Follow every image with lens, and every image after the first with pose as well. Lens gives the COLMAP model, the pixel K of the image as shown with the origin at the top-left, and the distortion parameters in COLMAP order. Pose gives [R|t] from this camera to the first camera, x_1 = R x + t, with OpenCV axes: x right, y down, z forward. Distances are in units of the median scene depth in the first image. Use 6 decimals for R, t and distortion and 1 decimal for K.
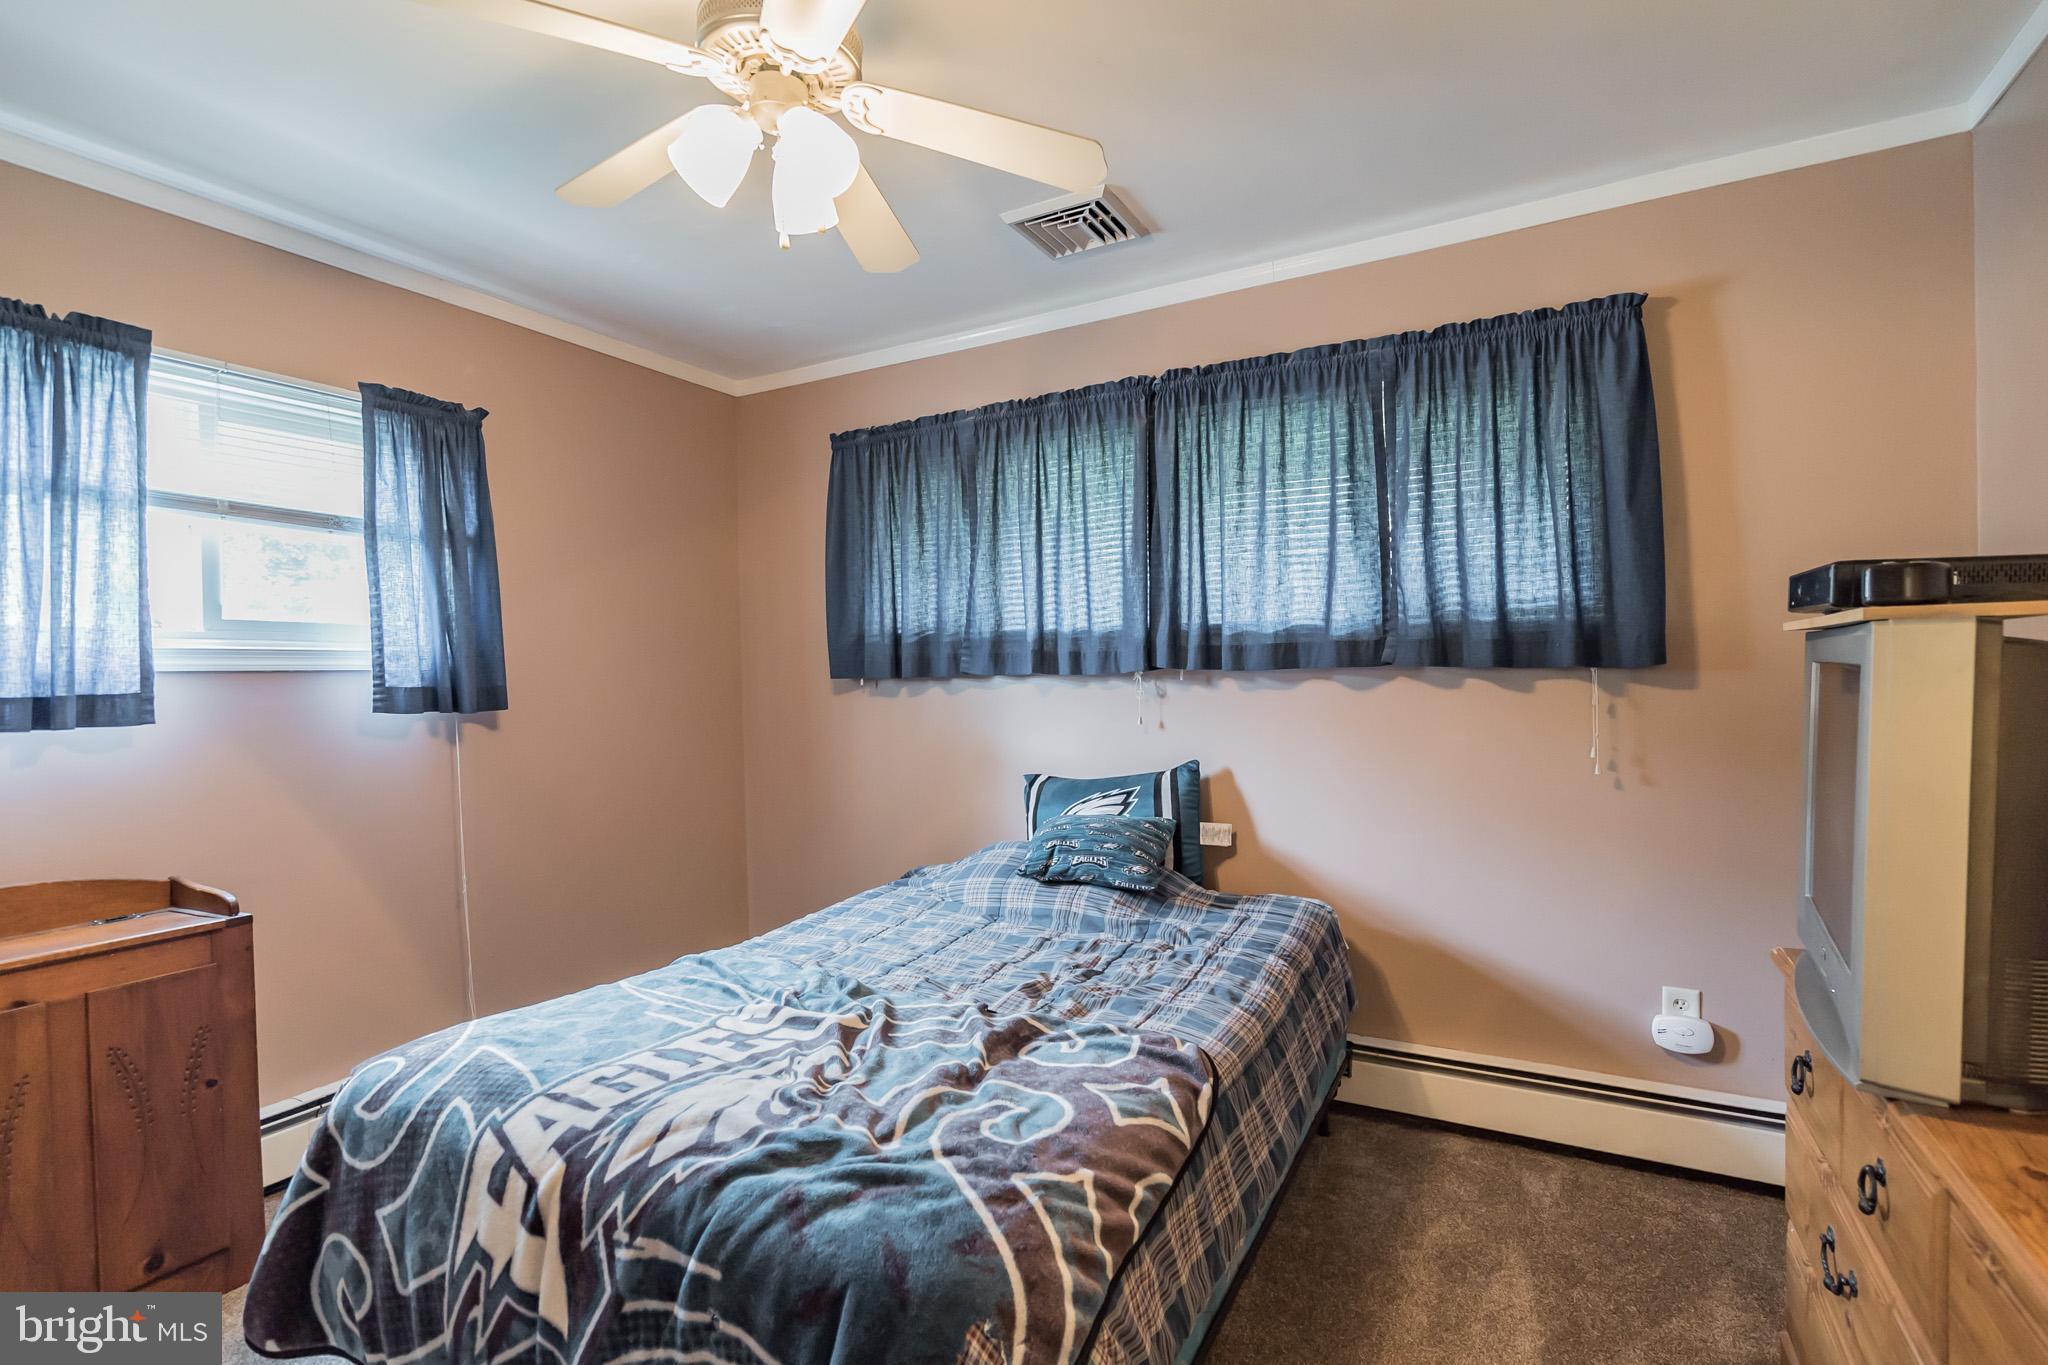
lens RADIAL K [[954.2, 0, 1022.4], [0, 954.2, 681.8], [0, 0, 1]] dist [-0.012552, -0.000005]
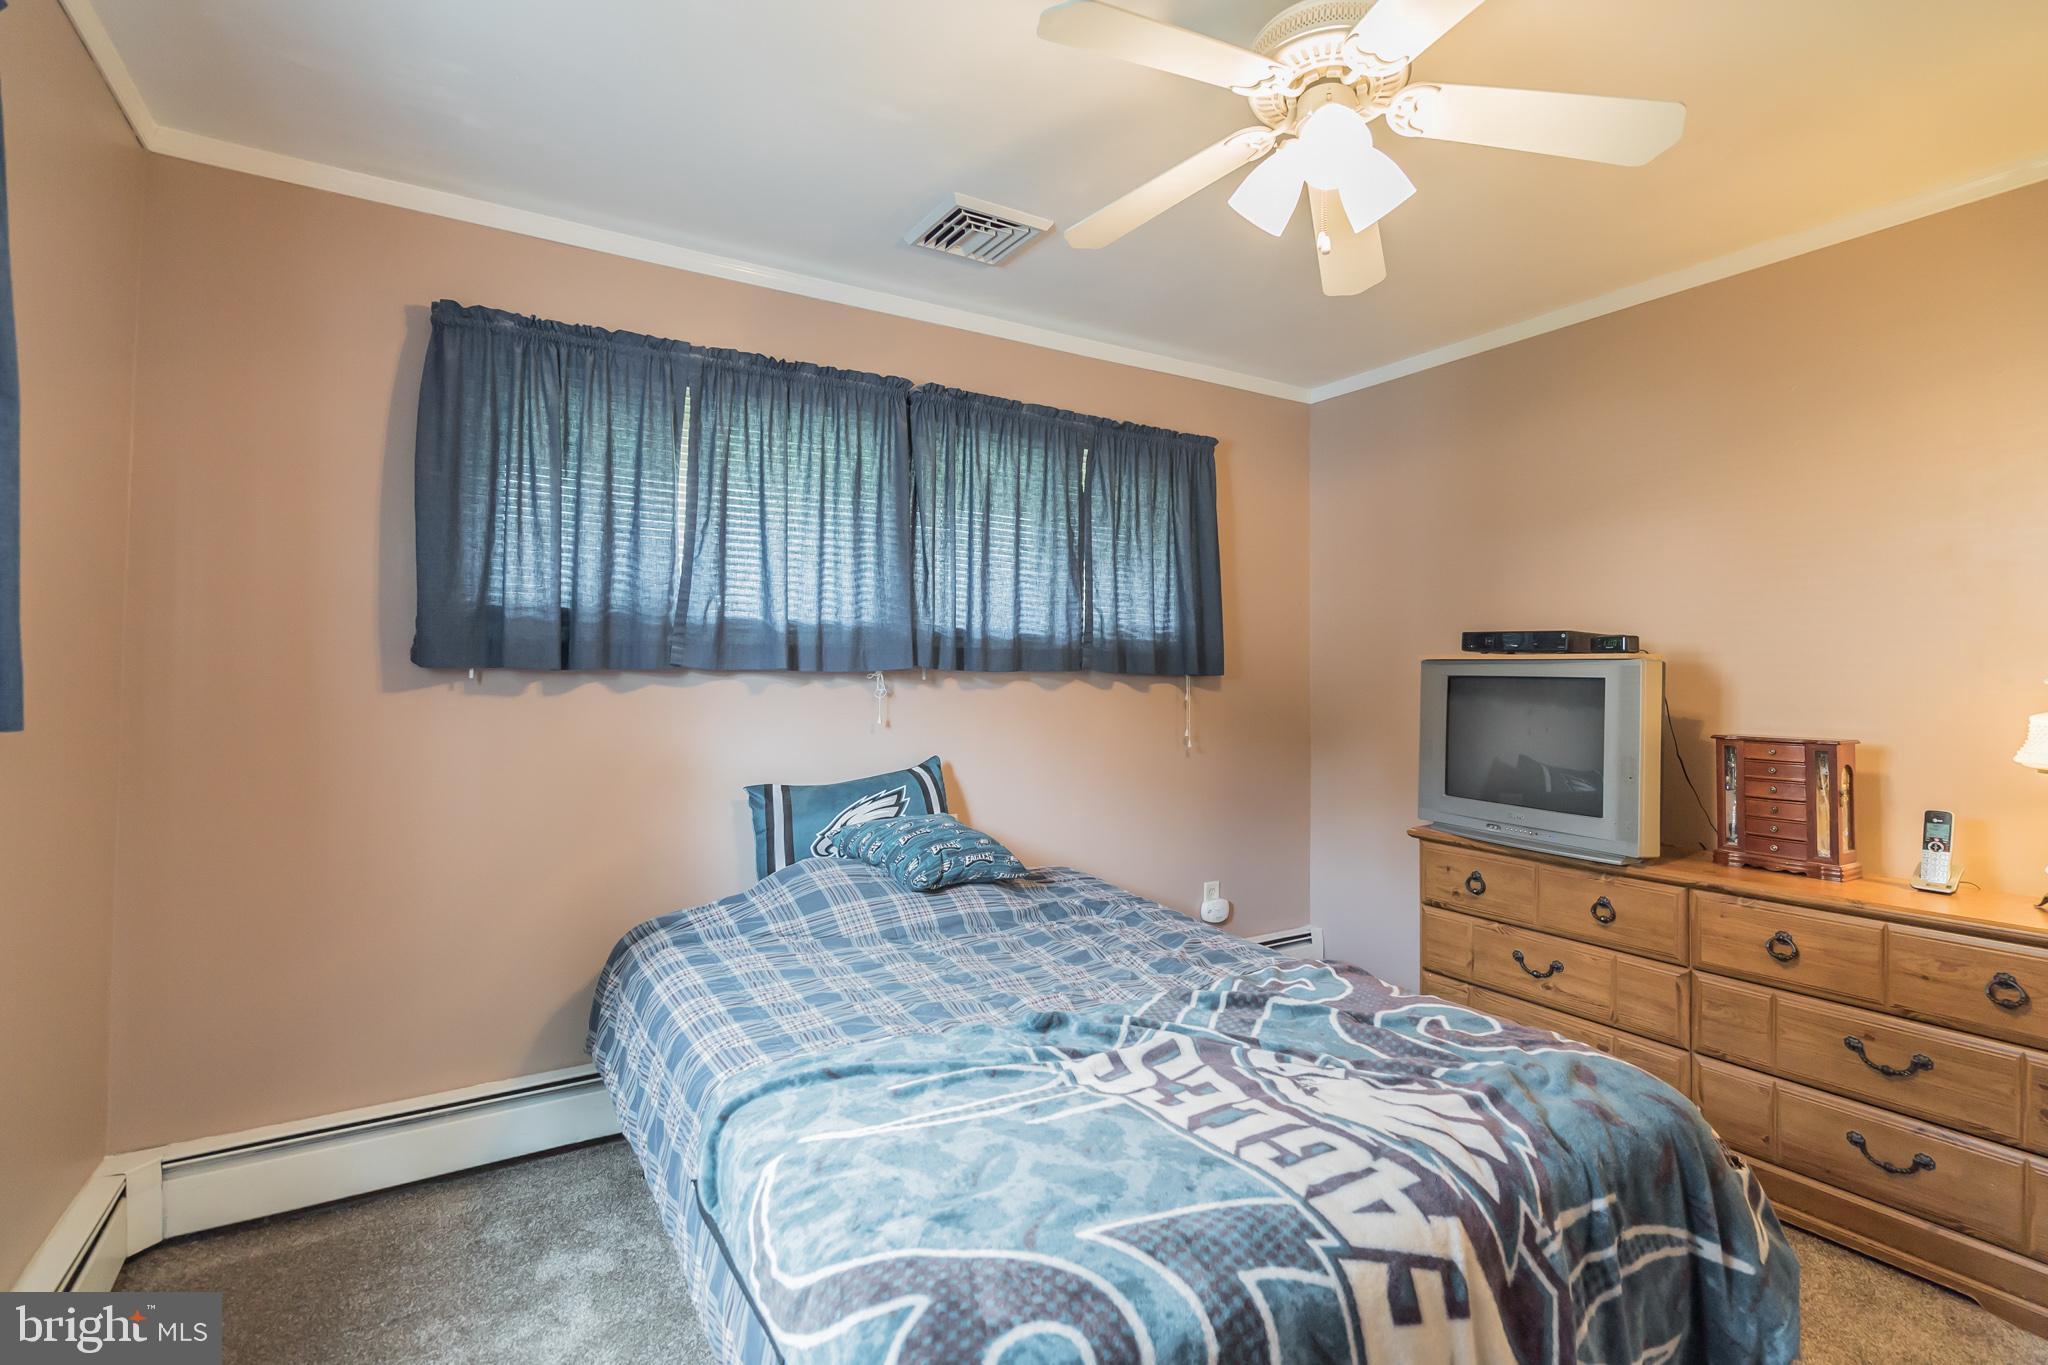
lens RADIAL K [[938.5, 0, 982.6], [0, 938.5, 645.8], [0, 0, 1]] dist [-0.000139, 0.000528]
pose [[0.512296, 0.045823, 0.857586, -0.746255], [-0.009797, 0.998822, -0.047517, 0.010402], [-0.858753, 0.015941, 0.512142, 0.463856]]
